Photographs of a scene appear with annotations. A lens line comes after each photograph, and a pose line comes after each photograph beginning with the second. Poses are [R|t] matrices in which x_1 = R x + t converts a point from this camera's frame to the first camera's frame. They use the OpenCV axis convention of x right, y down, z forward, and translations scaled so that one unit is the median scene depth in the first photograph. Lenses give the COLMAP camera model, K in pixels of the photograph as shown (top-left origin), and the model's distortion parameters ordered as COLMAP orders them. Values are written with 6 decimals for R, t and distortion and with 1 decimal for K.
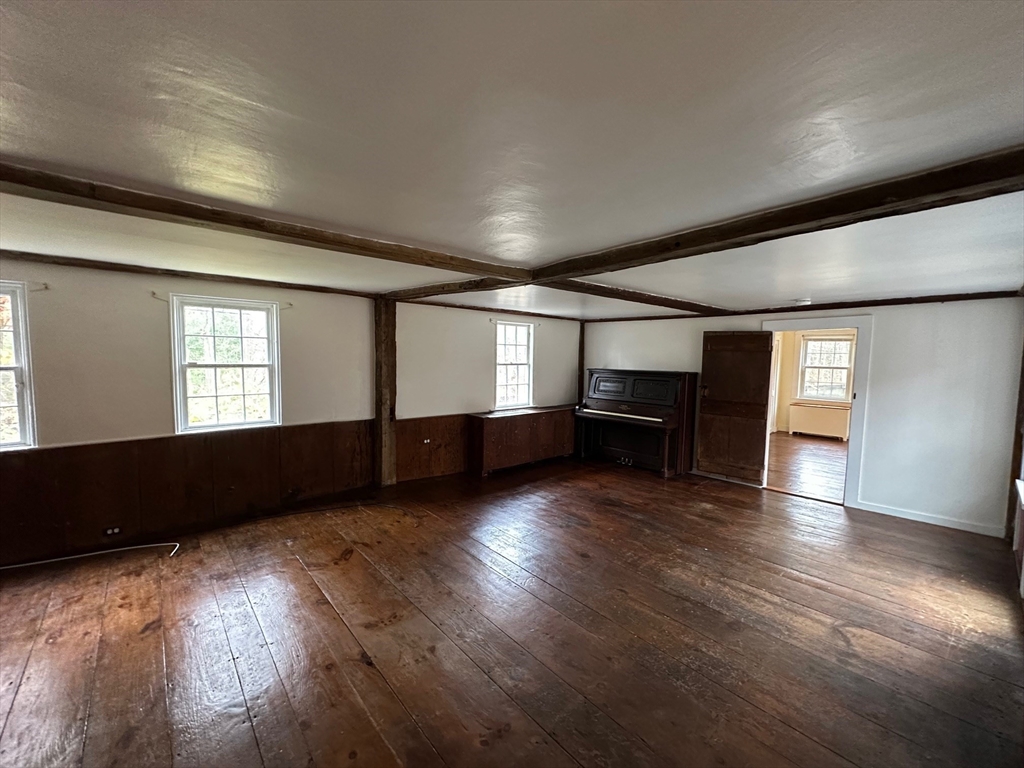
lens RADIAL K [[404.6, 0, 512.6], [0, 404.6, 384.9], [0, 0, 1]] dist [-0.001040, -0.000092]
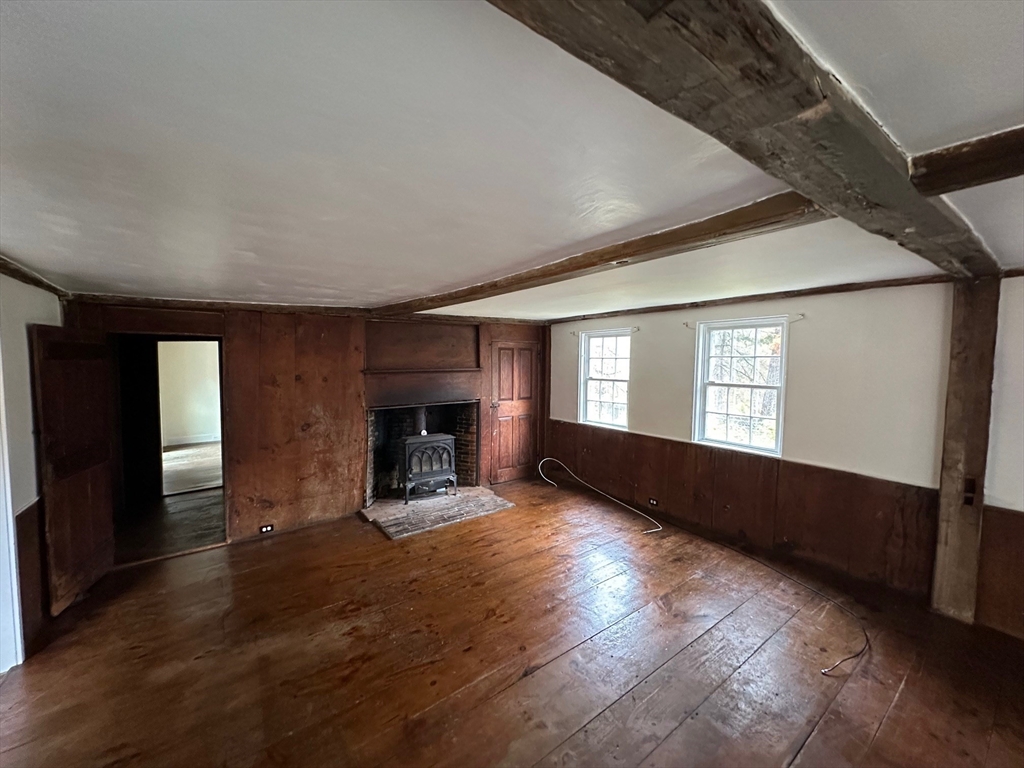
lens RADIAL K [[404.6, 0, 512.9], [0, 404.6, 388.1], [0, 0, 1]] dist [-0.001040, -0.000092]
pose [[-0.096474, 0.048877, -0.994135, 0.355998], [-0.083364, 0.994887, 0.057004, -0.053764], [0.991838, 0.088374, -0.091906, 0.553744]]
